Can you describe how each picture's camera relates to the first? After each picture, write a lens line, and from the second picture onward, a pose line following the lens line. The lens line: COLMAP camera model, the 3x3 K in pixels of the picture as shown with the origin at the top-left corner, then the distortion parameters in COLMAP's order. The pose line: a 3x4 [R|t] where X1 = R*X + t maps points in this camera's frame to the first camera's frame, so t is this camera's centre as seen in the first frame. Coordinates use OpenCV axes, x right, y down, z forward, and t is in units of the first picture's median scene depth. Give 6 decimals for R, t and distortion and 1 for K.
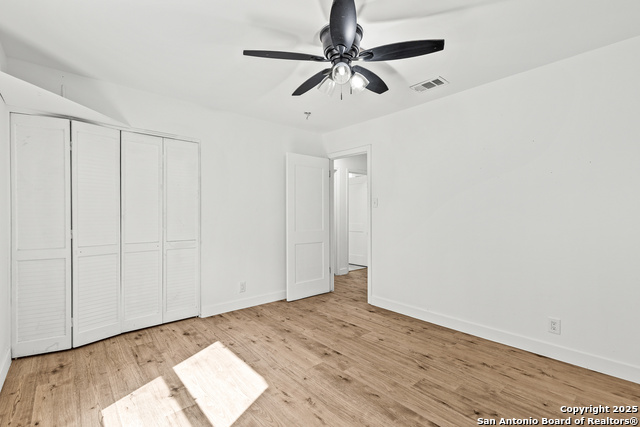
lens RADIAL K [[301.5, 0, 316.9], [0, 301.5, 212.8], [0, 0, 1]] dist [0.003669, 0.000258]
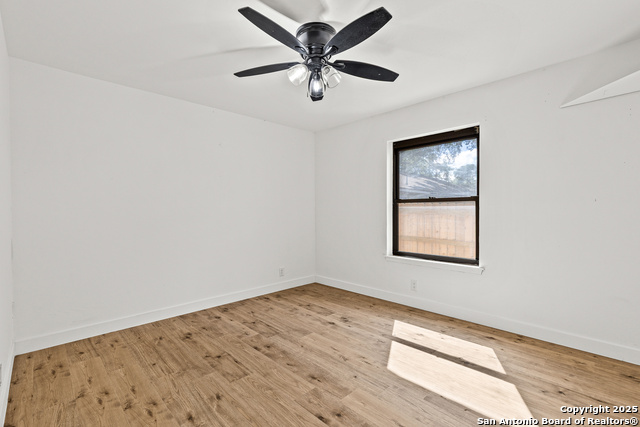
lens RADIAL K [[301.5, 0, 316.9], [0, 301.5, 212.8], [0, 0, 1]] dist [0.003669, 0.000258]
pose [[-0.998901, 0.008788, -0.046044, 0.123700], [0.008582, 0.999952, 0.004670, 0.015602], [0.046082, 0.004270, -0.998929, 1.948642]]
